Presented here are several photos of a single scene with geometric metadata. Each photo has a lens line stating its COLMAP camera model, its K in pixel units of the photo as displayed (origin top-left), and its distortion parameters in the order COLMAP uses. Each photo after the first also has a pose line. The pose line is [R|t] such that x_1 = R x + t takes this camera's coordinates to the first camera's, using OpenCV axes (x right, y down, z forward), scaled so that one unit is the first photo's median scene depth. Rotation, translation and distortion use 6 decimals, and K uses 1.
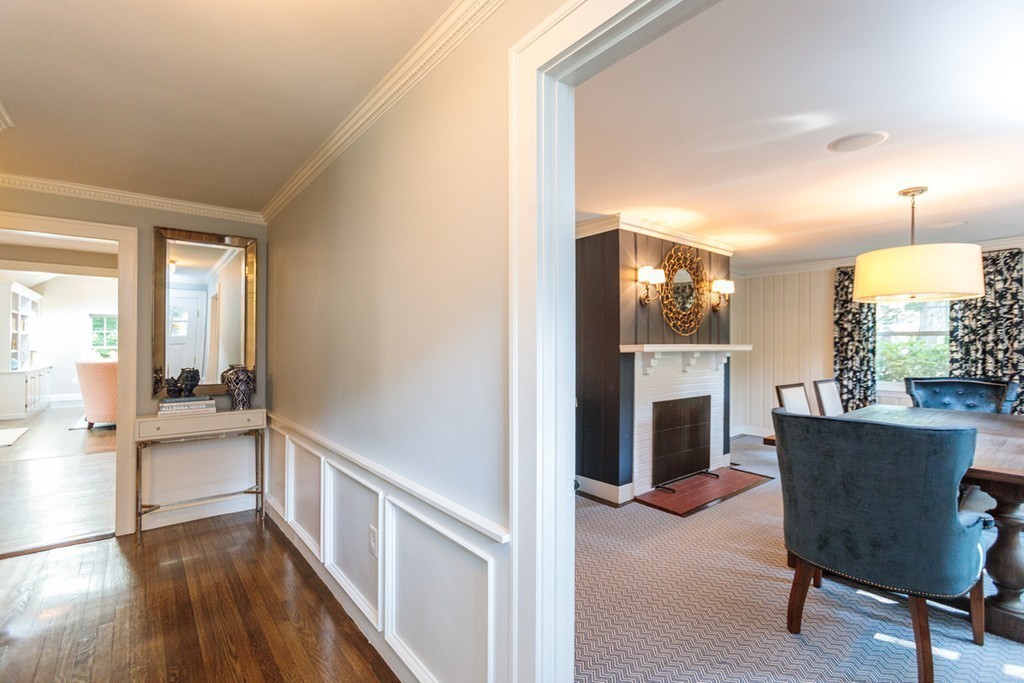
lens RADIAL K [[465.4, 0, 531.3], [0, 465.4, 342.5], [0, 0, 1]] dist [0.033504, 0.000149]
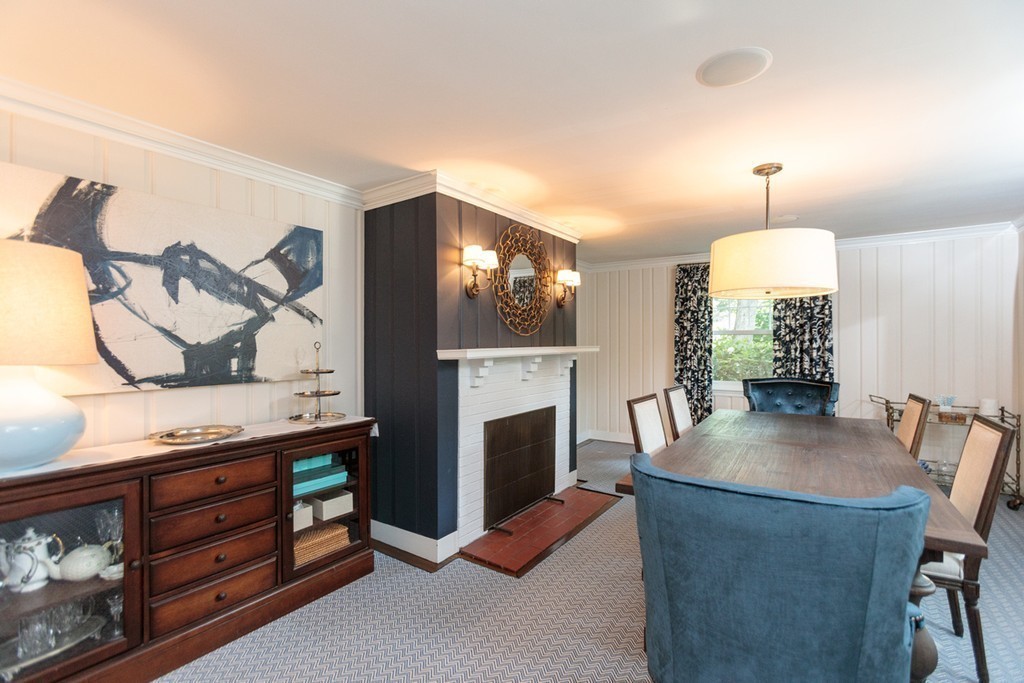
lens RADIAL K [[465.4, 0, 531.3], [0, 465.4, 342.5], [0, 0, 1]] dist [0.033504, 0.000149]
pose [[0.955728, -0.007030, 0.294167, 0.095315], [0.004615, 0.999950, 0.008901, -0.009705], [-0.294215, -0.007150, 0.955713, 0.209522]]
